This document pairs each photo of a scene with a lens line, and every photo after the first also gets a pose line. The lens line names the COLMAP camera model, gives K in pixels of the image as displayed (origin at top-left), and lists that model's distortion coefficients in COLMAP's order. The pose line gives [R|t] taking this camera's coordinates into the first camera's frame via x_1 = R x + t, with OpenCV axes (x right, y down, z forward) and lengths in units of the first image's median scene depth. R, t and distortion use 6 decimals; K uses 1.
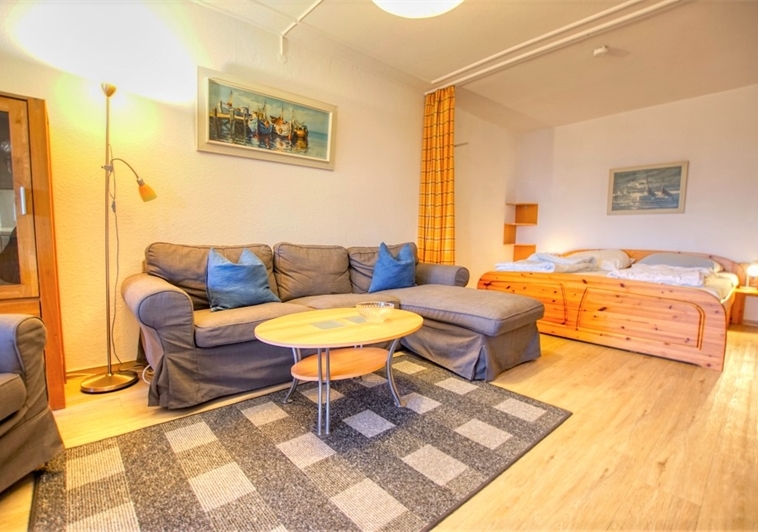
lens RADIAL K [[352.0, 0, 359.6], [0, 352.0, 275.8], [0, 0, 1]] dist [-0.031467, 0.000176]
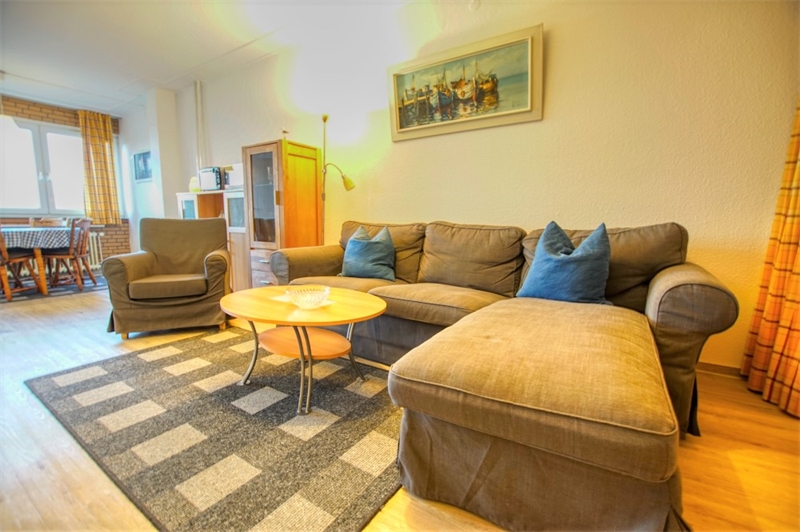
lens RADIAL K [[352.6, 0, 400.0], [0, 352.6, 266.0], [0, 0, 1]] dist [-0.003439, -0.000313]
pose [[0.297089, 0.112538, -0.948195, 0.672725], [-0.105334, 0.990832, 0.084596, -0.050482], [0.949022, 0.074745, 0.306220, 0.671674]]
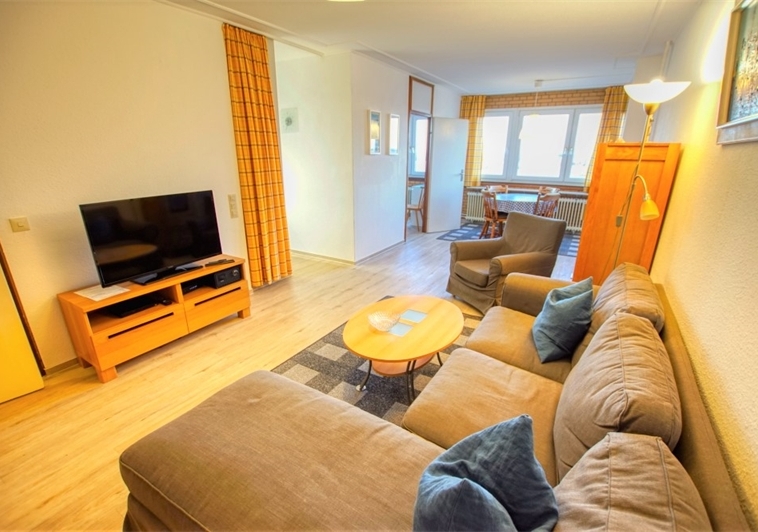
lens RADIAL K [[352.0, 0, 359.6], [0, 352.0, 275.8], [0, 0, 1]] dist [-0.031467, 0.000176]
pose [[-0.954924, 0.094453, -0.281424, 0.304311], [-0.034640, 0.906097, 0.421650, -0.354571], [0.294824, 0.412392, -0.861981, 1.350887]]
